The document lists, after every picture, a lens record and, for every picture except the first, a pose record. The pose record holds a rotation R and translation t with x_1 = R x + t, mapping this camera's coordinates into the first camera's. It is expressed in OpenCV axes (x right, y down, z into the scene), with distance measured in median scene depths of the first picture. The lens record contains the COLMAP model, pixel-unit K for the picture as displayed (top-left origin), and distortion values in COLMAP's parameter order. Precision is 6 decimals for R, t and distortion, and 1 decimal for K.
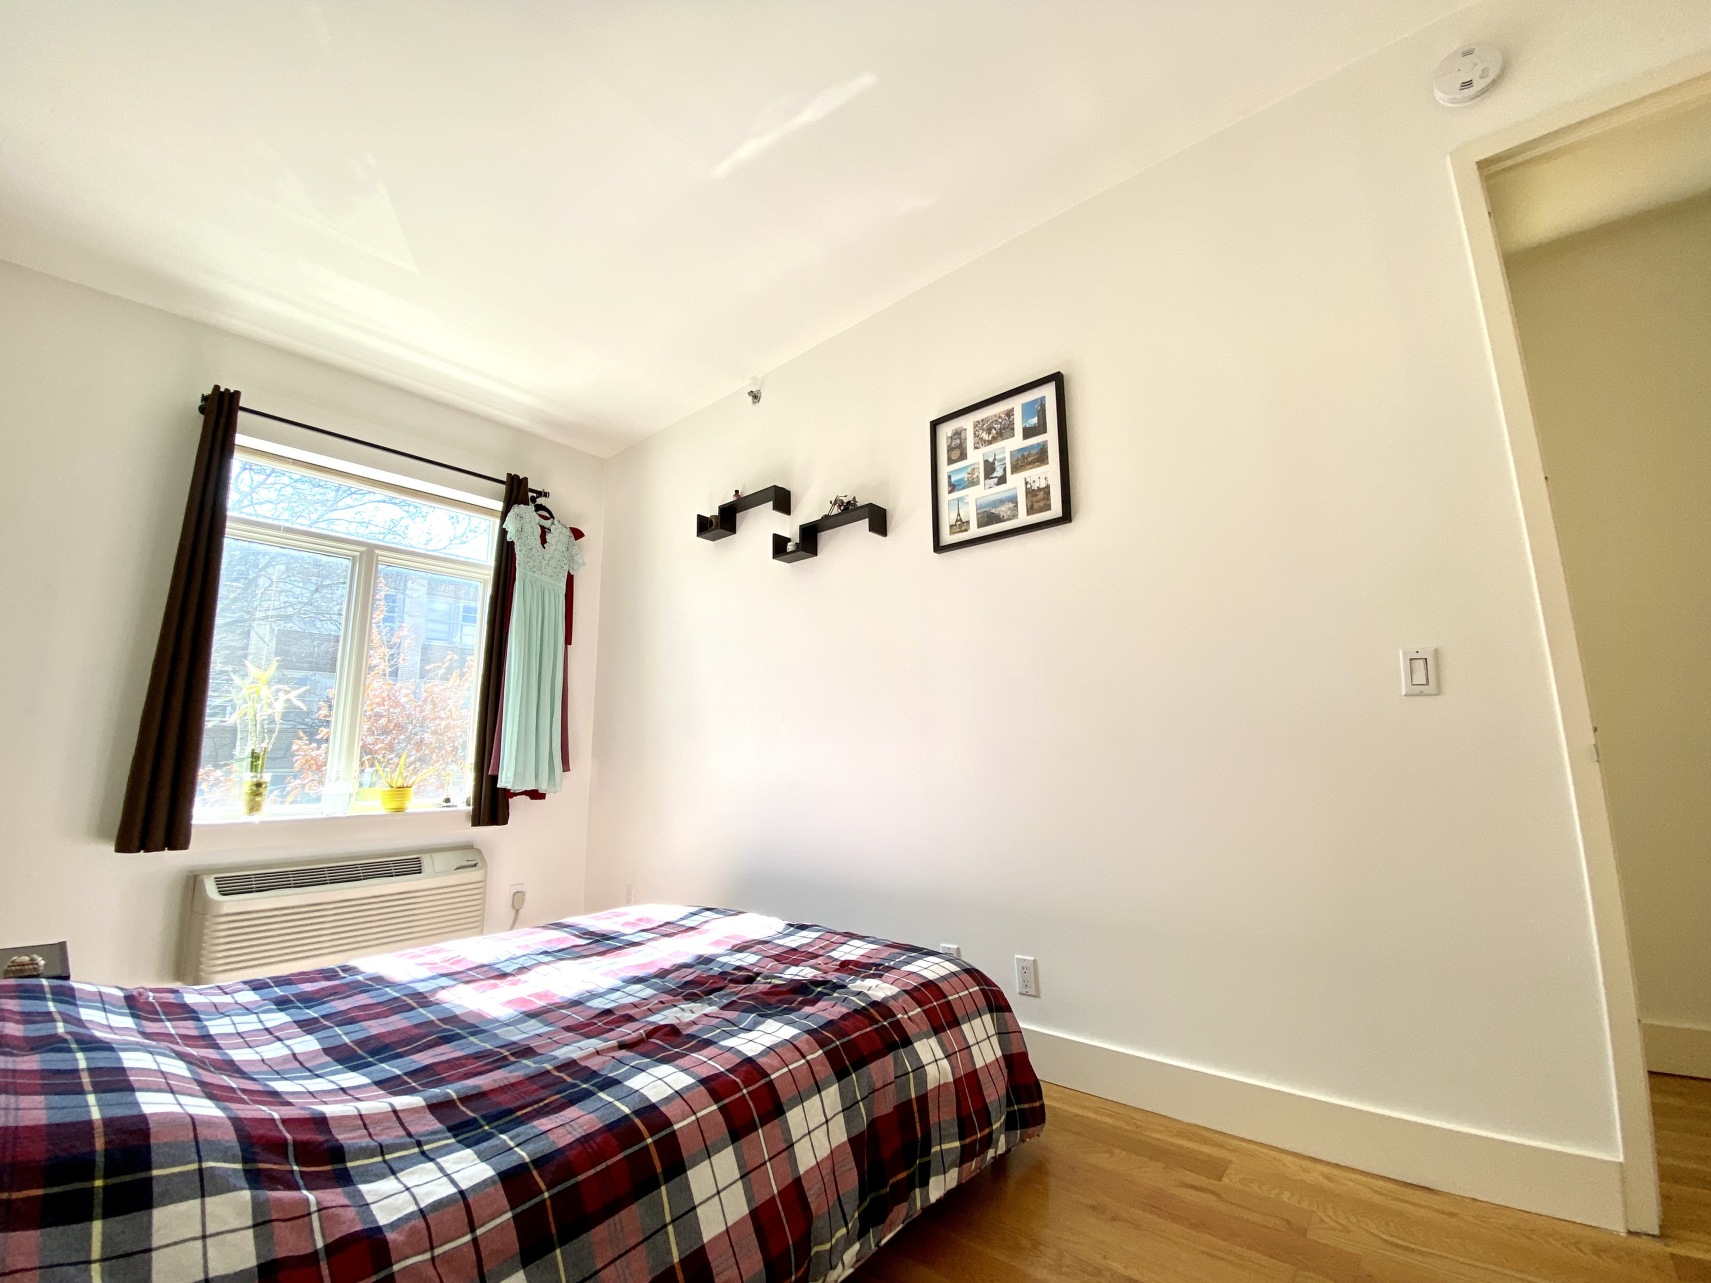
lens RADIAL K [[674.1, 0, 857.6], [0, 674.1, 648.6], [0, 0, 1]] dist [-0.009969, -0.000223]
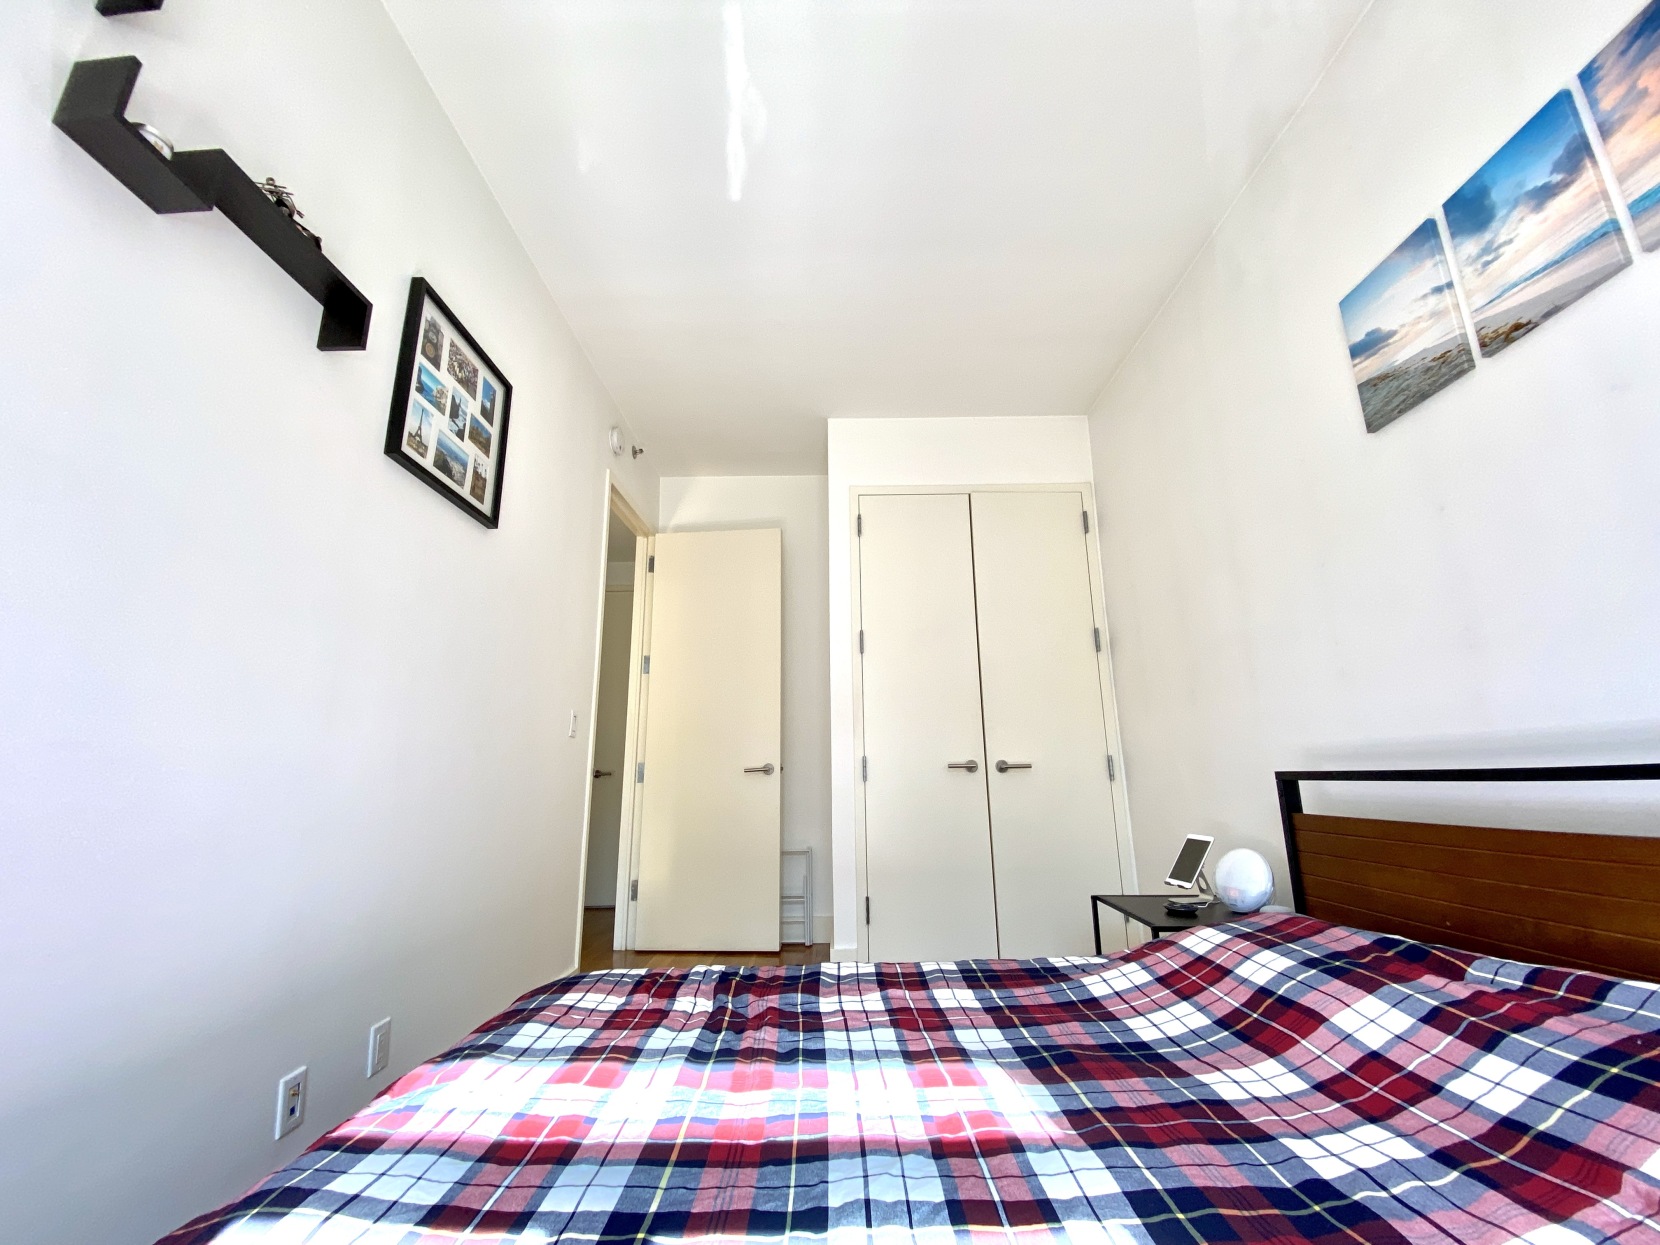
lens RADIAL K [[654.0, 0, 832.1], [0, 654.0, 629.3], [0, 0, 1]] dist [-0.009969, -0.000223]
pose [[-0.637330, 0.188593, 0.747157, -0.680392], [-0.104097, 0.939631, -0.325972, 0.208880], [-0.763528, -0.285529, -0.579223, 1.089362]]
